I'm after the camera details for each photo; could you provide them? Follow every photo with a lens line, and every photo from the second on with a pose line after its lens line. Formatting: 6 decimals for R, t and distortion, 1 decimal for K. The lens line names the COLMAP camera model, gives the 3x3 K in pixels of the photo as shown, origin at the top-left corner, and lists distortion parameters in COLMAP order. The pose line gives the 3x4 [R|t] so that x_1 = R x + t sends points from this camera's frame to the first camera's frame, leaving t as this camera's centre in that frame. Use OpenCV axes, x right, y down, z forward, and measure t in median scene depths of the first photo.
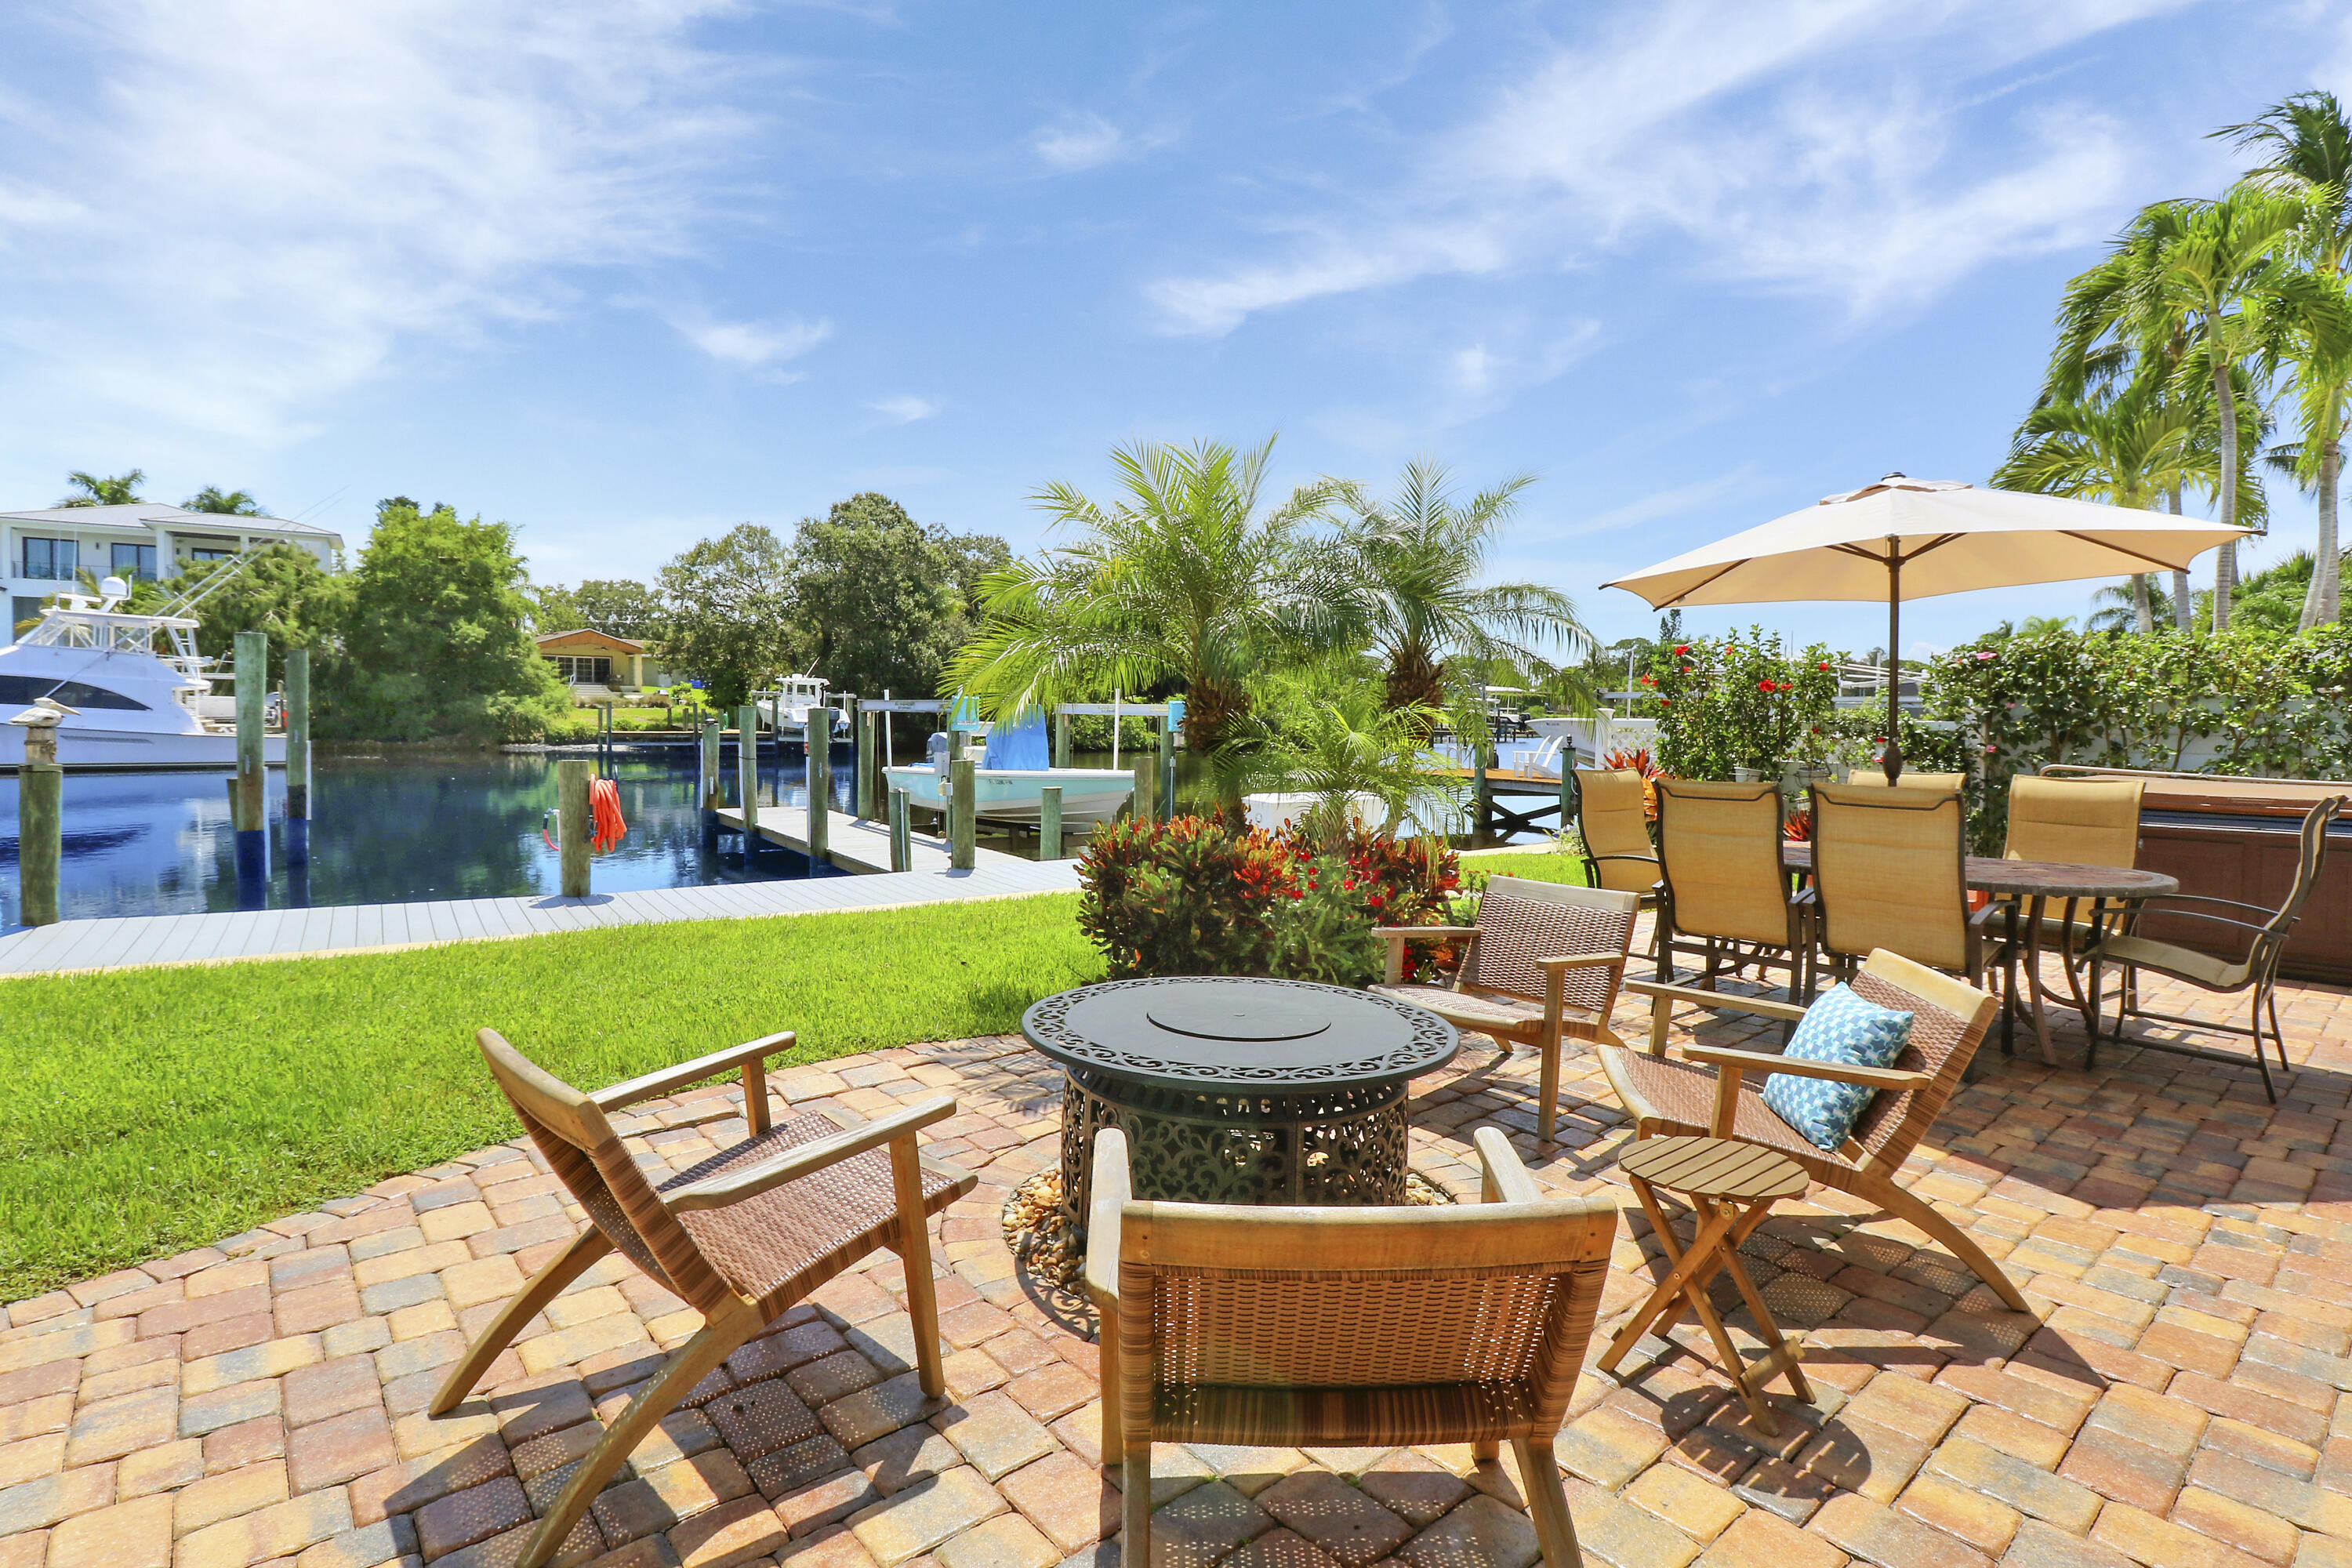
lens RADIAL K [[1133.1, 0, 1273.1], [0, 1133.1, 777.9], [0, 0, 1]] dist [0.001559, -0.003071]
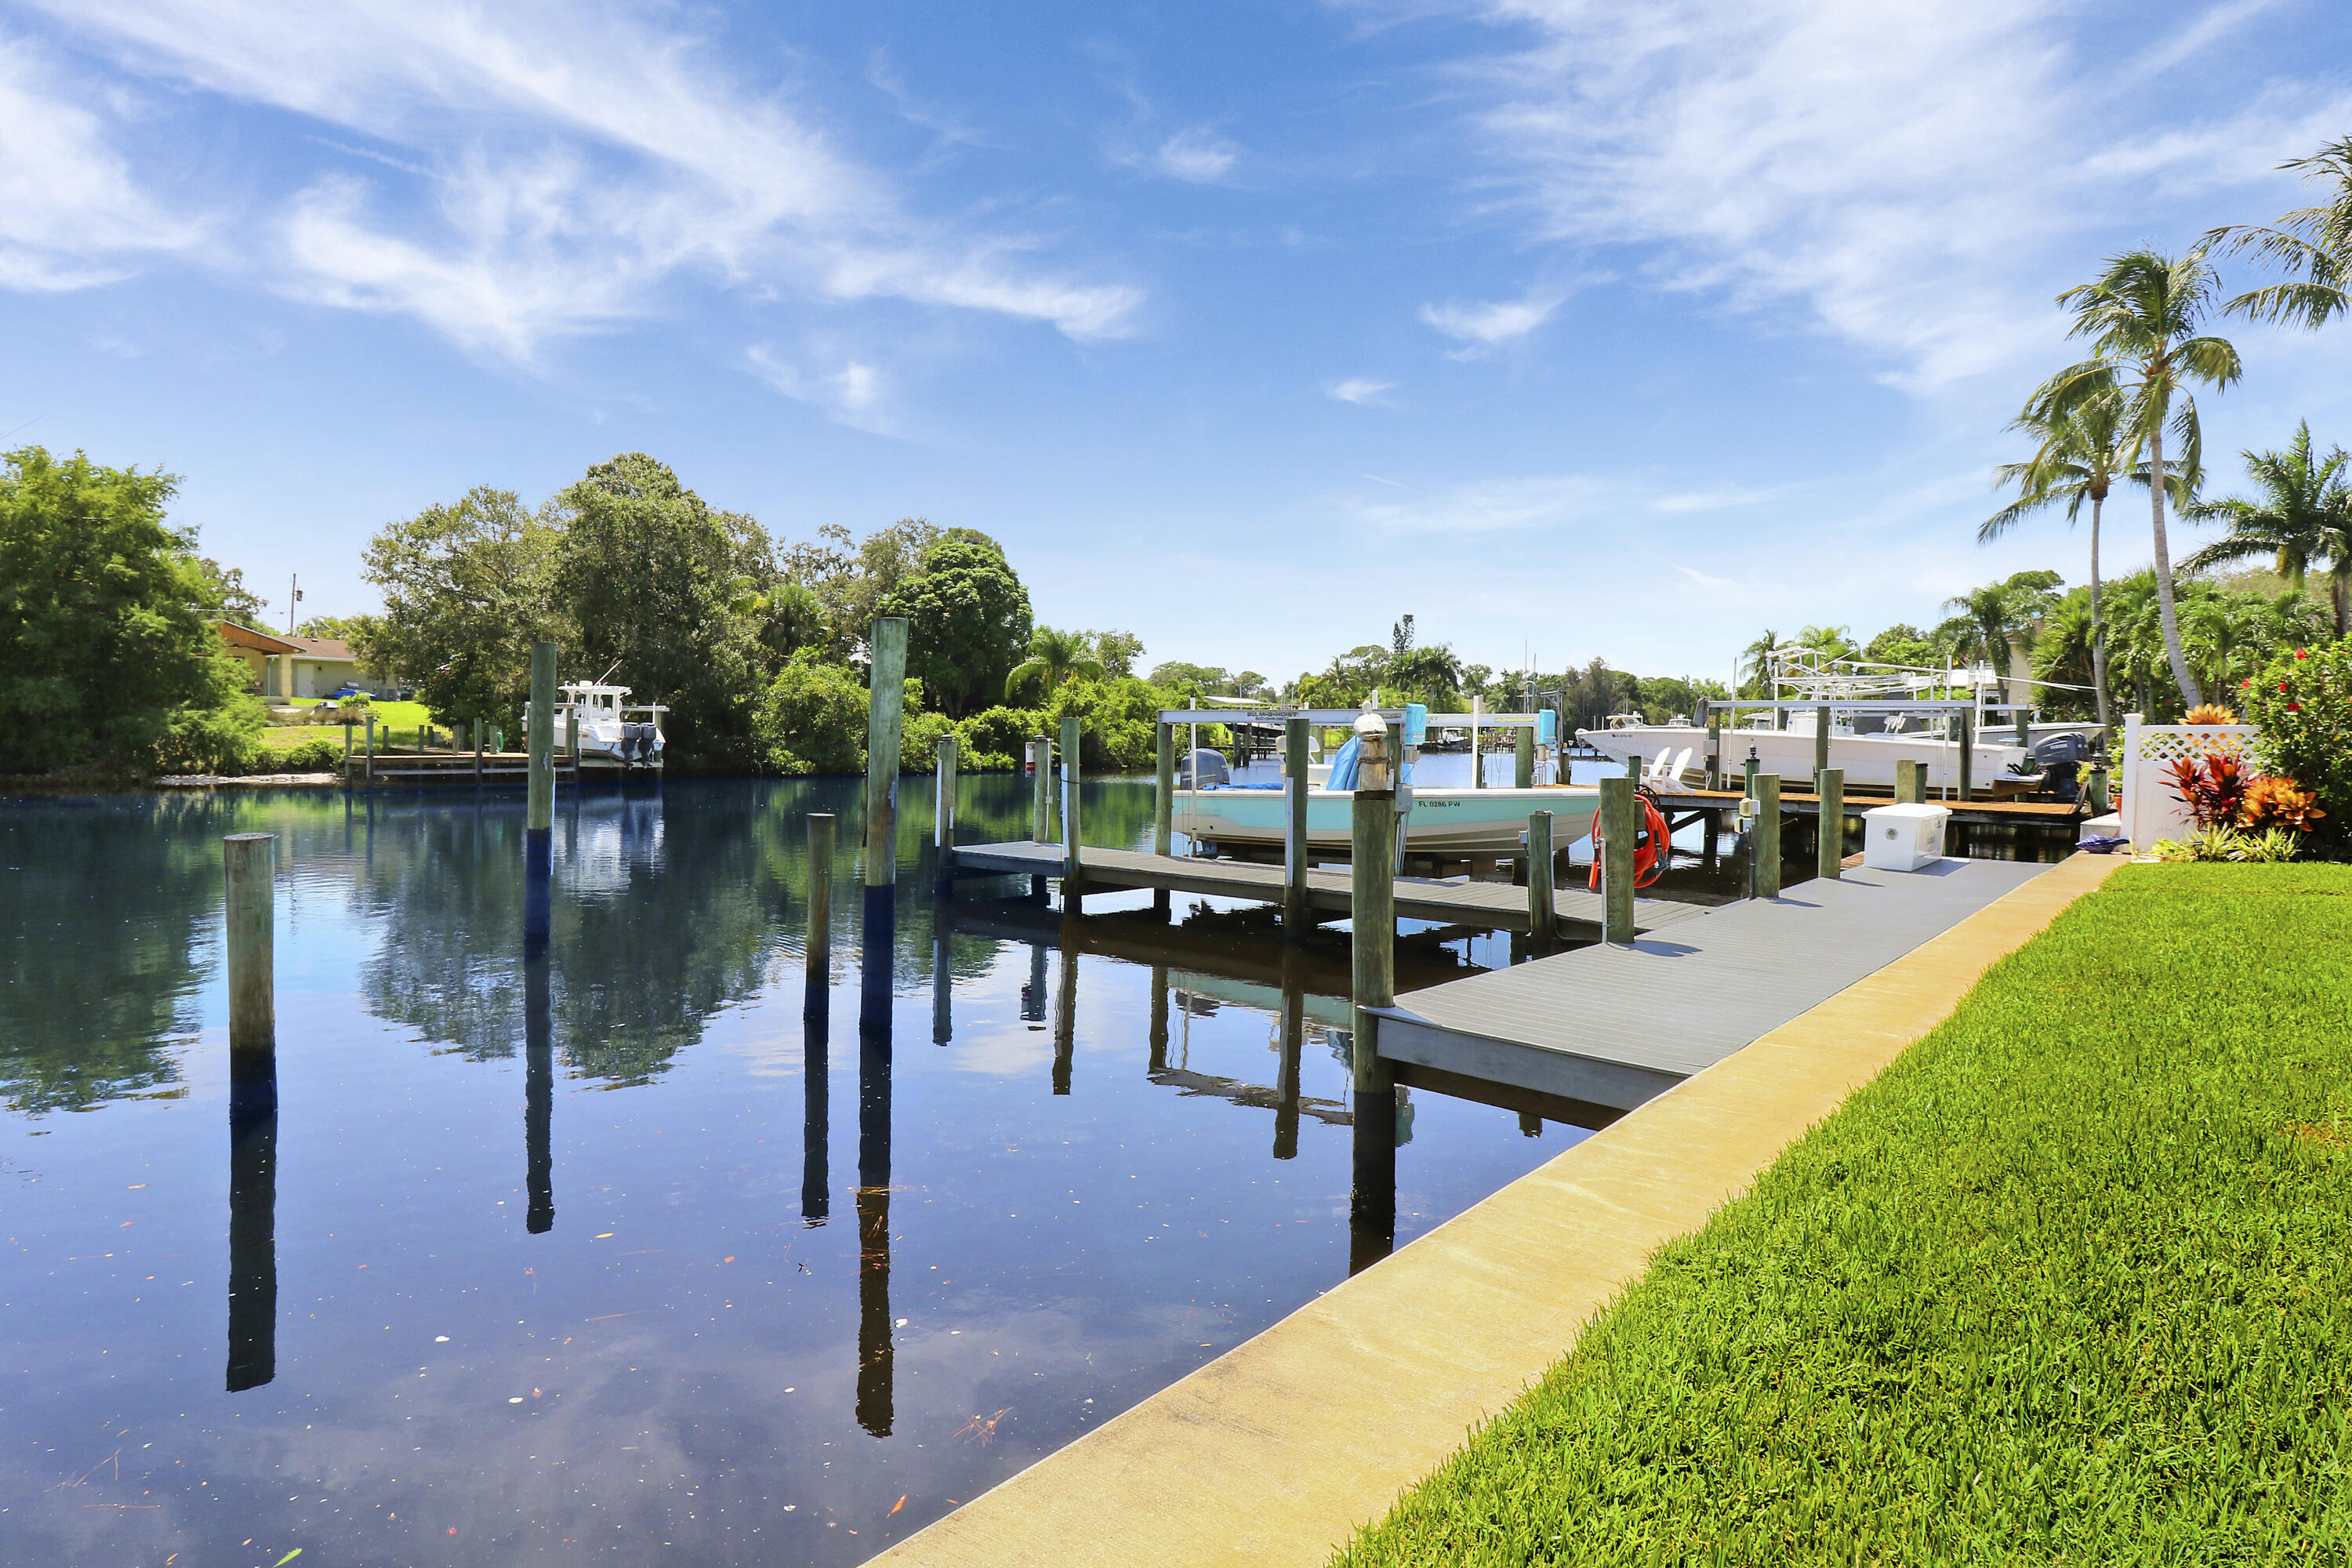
lens RADIAL K [[1278.6, 0, 1256.7], [0, 1278.6, 749.6], [0, 0, 1]] dist [-0.013704, 0.000087]
pose [[0.974663, -0.010798, 0.223416, -0.169623], [0.019880, 0.999063, -0.038440, -0.000954], [-0.222792, 0.041908, 0.973965, 0.046235]]
